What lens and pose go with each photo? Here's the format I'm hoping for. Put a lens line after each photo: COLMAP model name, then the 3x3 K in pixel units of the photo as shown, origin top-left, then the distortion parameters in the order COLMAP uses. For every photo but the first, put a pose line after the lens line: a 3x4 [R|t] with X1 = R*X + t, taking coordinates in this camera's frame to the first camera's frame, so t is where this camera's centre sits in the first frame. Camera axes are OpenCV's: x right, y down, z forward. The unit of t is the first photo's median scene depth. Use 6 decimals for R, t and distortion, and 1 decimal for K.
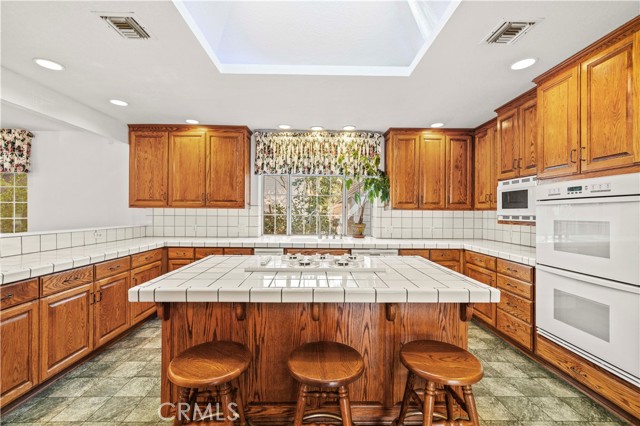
lens RADIAL K [[269.2, 0, 317.9], [0, 269.2, 212.2], [0, 0, 1]] dist [-0.000774, 0.000206]
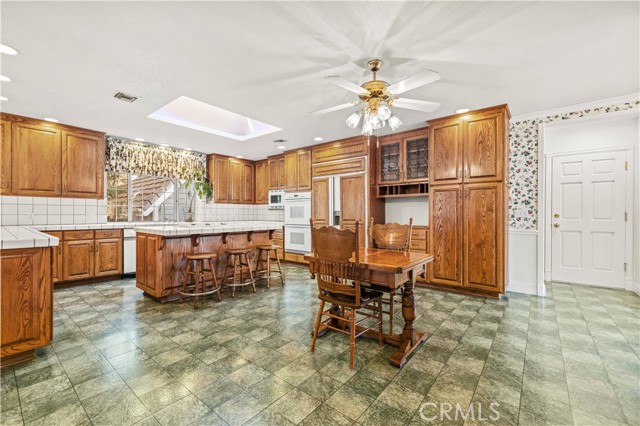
lens RADIAL K [[269.2, 0, 317.7], [0, 269.2, 213.8], [0, 0, 1]] dist [-0.000774, 0.000206]
pose [[0.642006, -0.006159, 0.766675, -0.583105], [-0.001020, 0.999960, 0.008887, 0.041089], [-0.766699, -0.006487, 0.641974, -0.541159]]
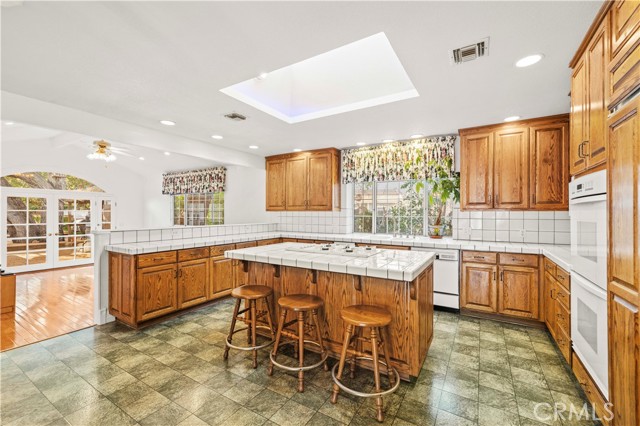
lens RADIAL K [[269.2, 0, 317.2], [0, 269.2, 212.3], [0, 0, 1]] dist [-0.000774, 0.000206]
pose [[0.843511, -0.007537, -0.537060, 0.359050], [0.004430, 0.999965, -0.007074, 0.001255], [0.537094, 0.003588, 0.843515, -0.130697]]
